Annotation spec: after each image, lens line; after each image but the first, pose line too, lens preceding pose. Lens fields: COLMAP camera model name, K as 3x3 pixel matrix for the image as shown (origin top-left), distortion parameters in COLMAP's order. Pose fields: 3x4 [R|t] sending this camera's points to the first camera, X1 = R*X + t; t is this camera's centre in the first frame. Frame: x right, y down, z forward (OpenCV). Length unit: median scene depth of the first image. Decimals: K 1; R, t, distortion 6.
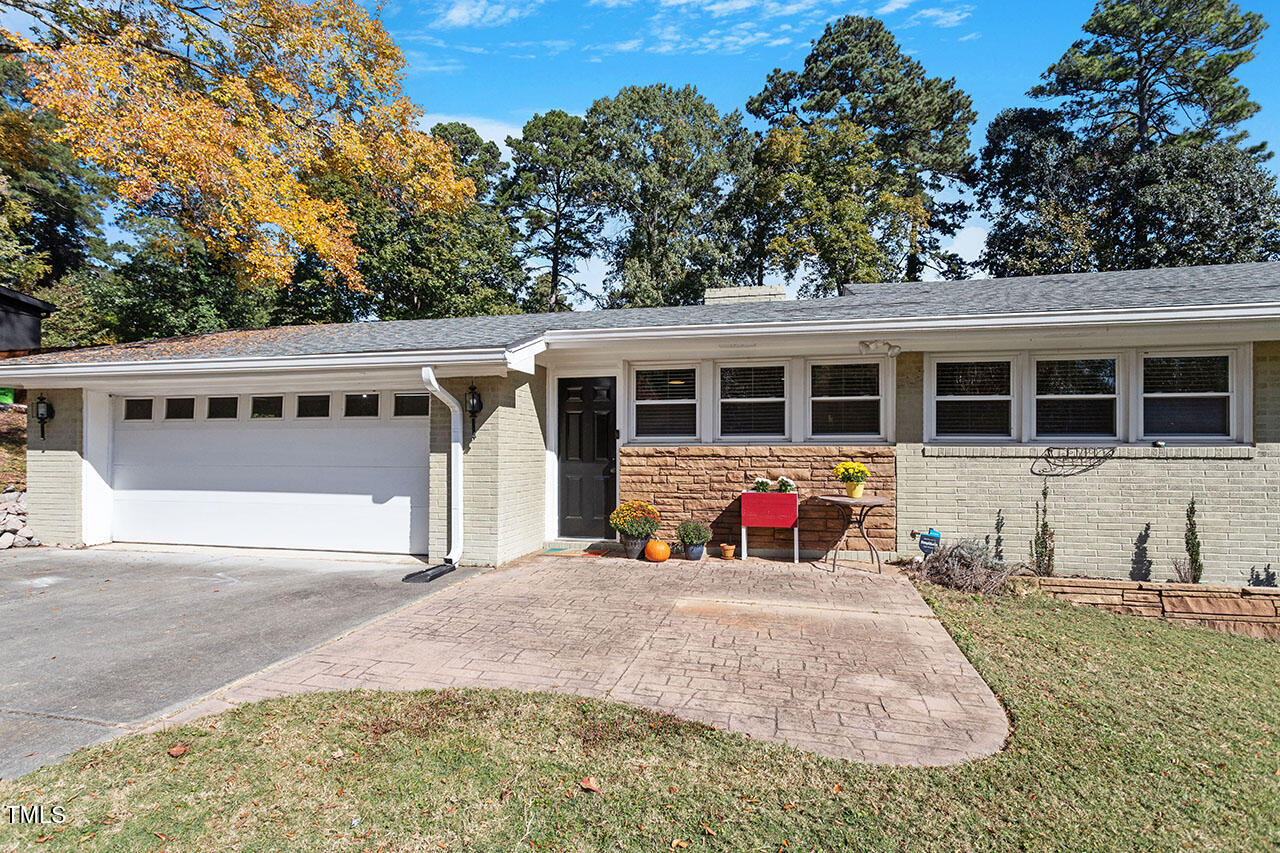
lens RADIAL K [[615.2, 0, 679.2], [0, 615.2, 409.4], [0, 0, 1]] dist [-0.000001, 0.002602]
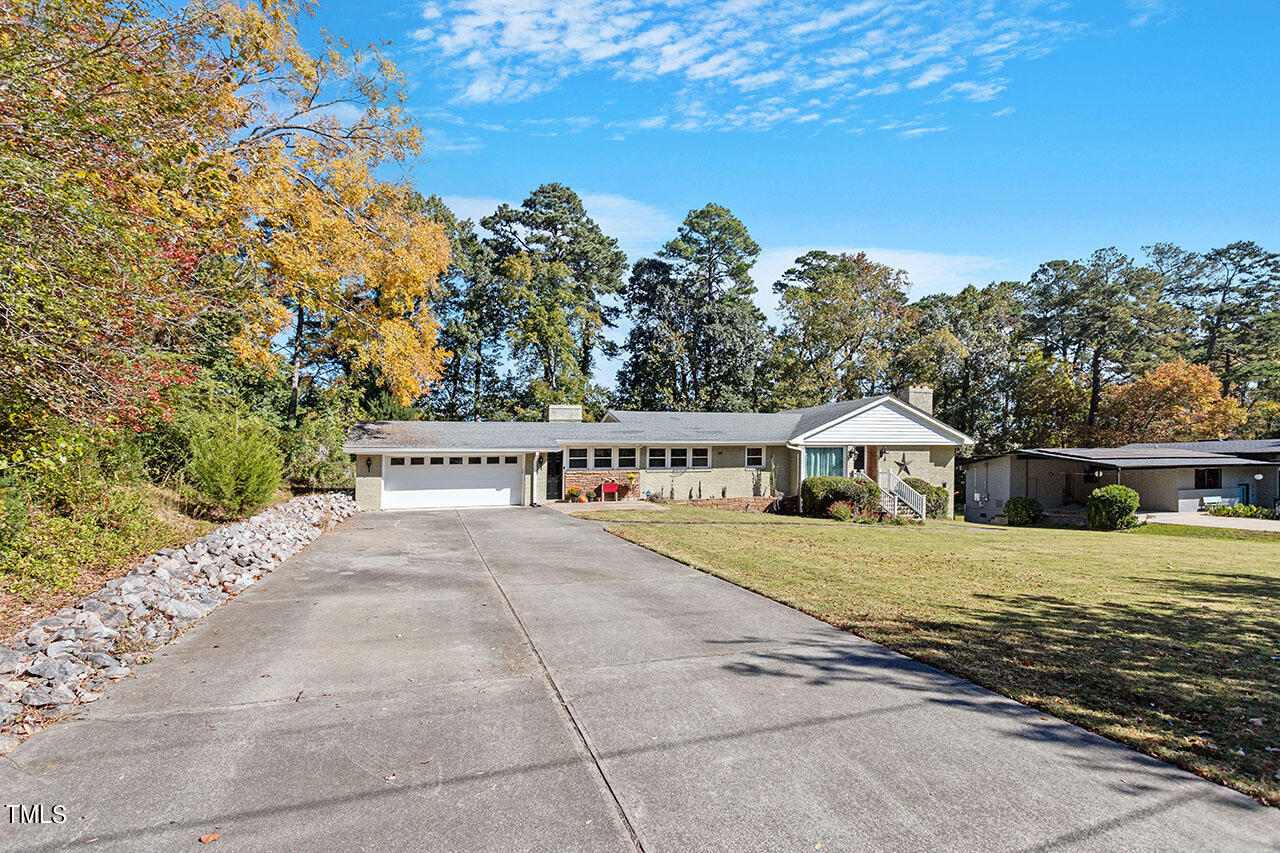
lens RADIAL K [[615.2, 0, 662.2], [0, 615.2, 428.1], [0, 0, 1]] dist [-0.000001, 0.002602]
pose [[0.850691, 0.016905, 0.525394, -1.402671], [-0.018432, 0.999827, -0.002326, -0.177381], [-0.525342, -0.007706, 0.850856, -2.119940]]
